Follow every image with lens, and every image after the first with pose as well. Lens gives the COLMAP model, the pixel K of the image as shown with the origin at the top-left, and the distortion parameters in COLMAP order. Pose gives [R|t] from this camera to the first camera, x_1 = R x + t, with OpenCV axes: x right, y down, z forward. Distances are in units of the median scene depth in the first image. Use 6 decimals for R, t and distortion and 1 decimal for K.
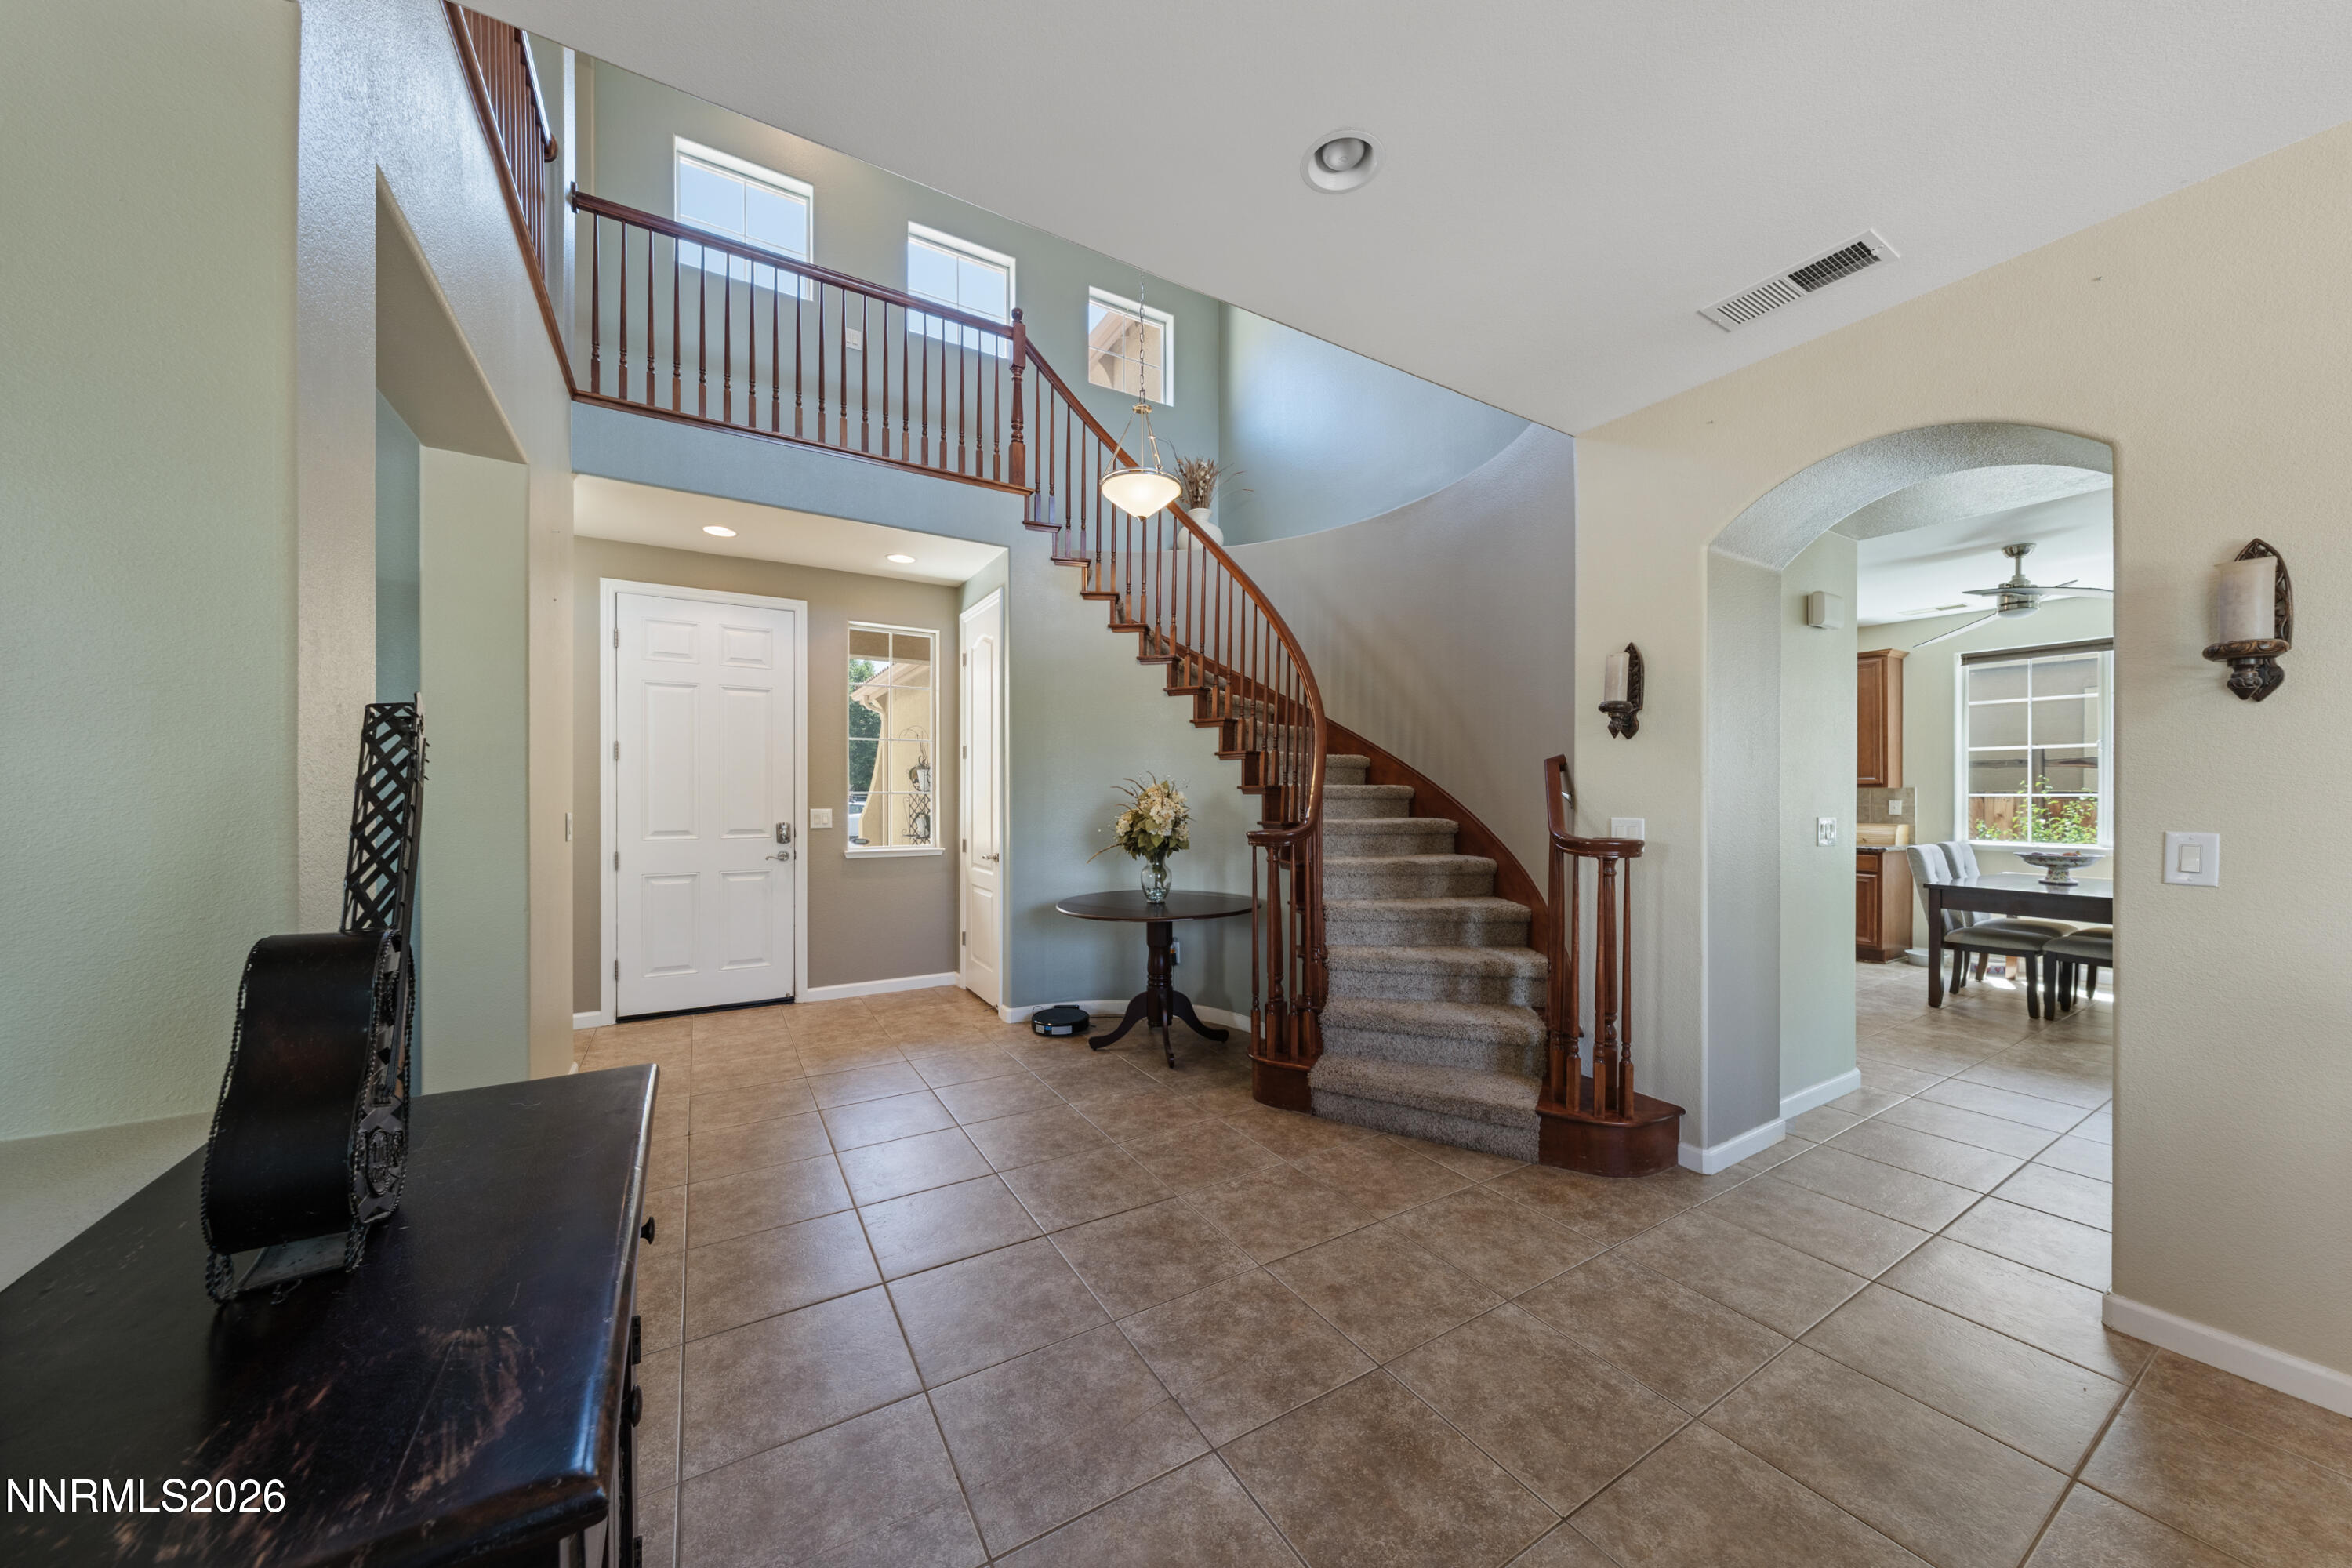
lens RADIAL K [[799.4, 0, 1178.4], [0, 799.4, 791.8], [0, 0, 1]] dist [0.000048, 0.000225]
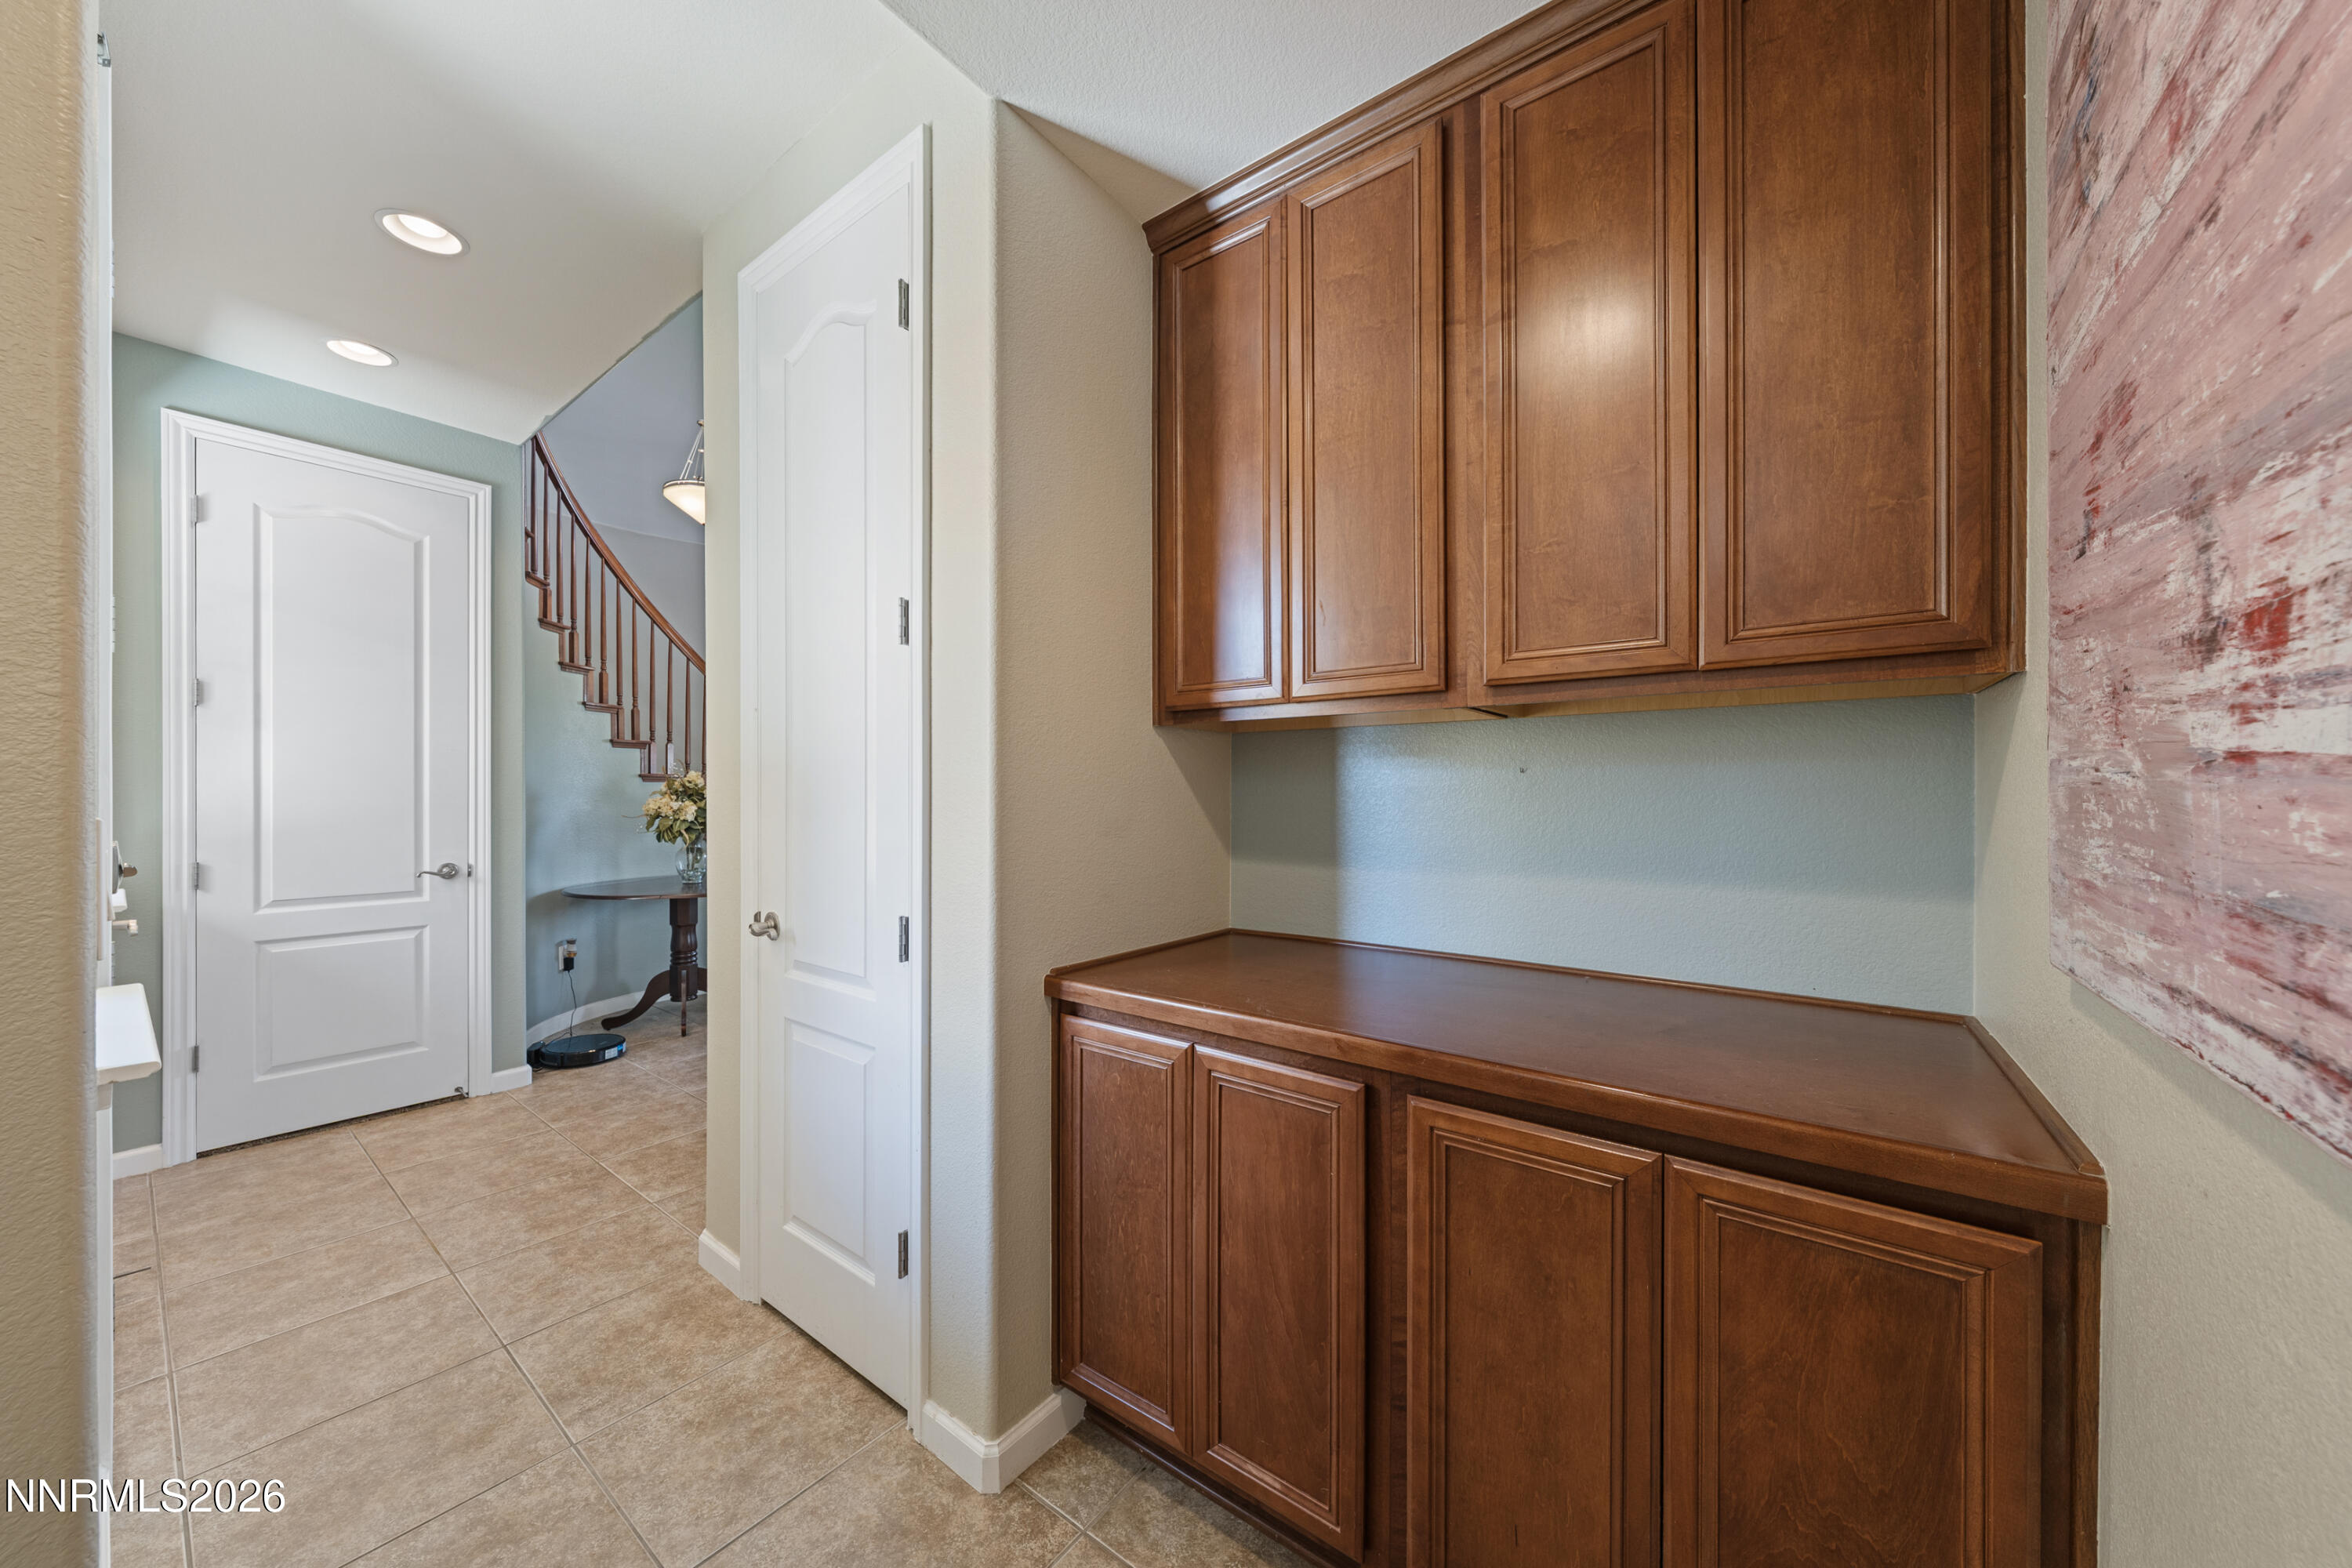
lens RADIAL K [[799.4, 0, 1174.1], [0, 799.4, 795.4], [0, 0, 1]] dist [0.000048, 0.000225]
pose [[-0.375727, -0.001776, 0.926729, -1.209403], [0.003378, 0.999989, 0.003286, 0.018070], [-0.926724, 0.004365, -0.375717, 0.764474]]
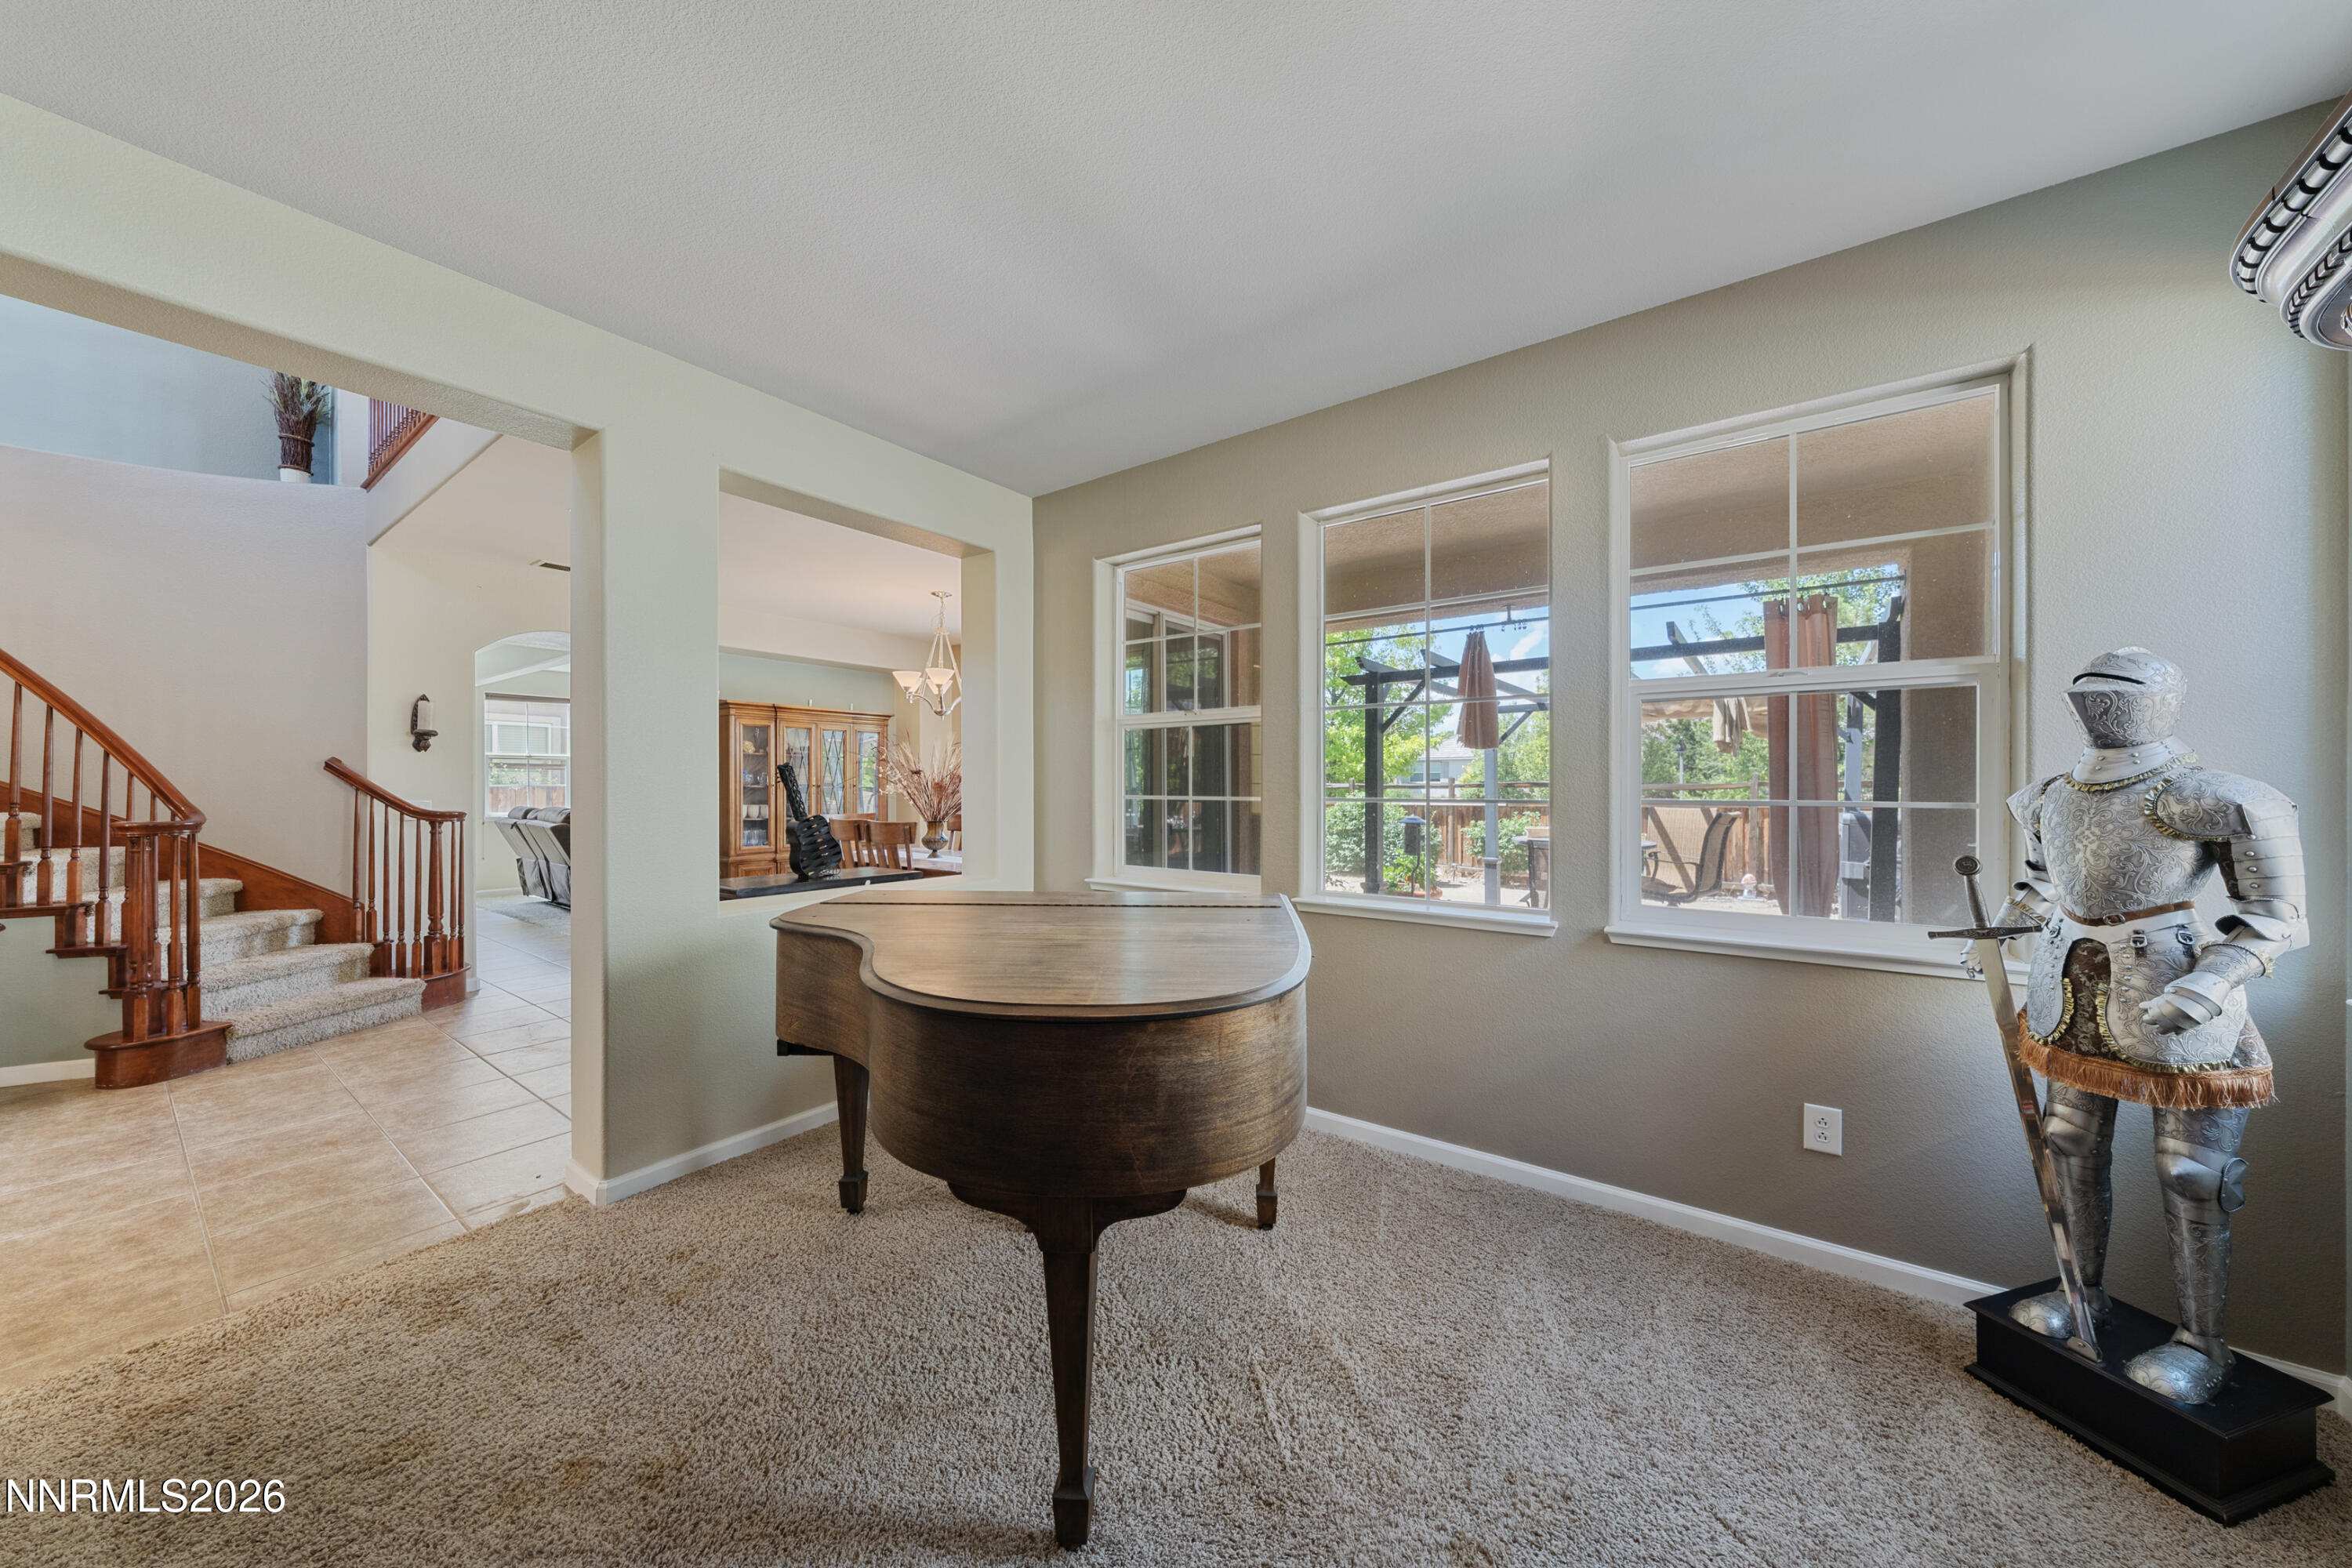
lens RADIAL K [[799.4, 0, 1175.0], [0, 799.4, 779.4], [0, 0, 1]] dist [0.000048, 0.000225]
pose [[-0.383872, 0.005389, 0.923370, -1.065029], [-0.003257, 0.999969, -0.007190, -0.001499], [-0.923380, -0.005767, -0.383843, 0.138433]]
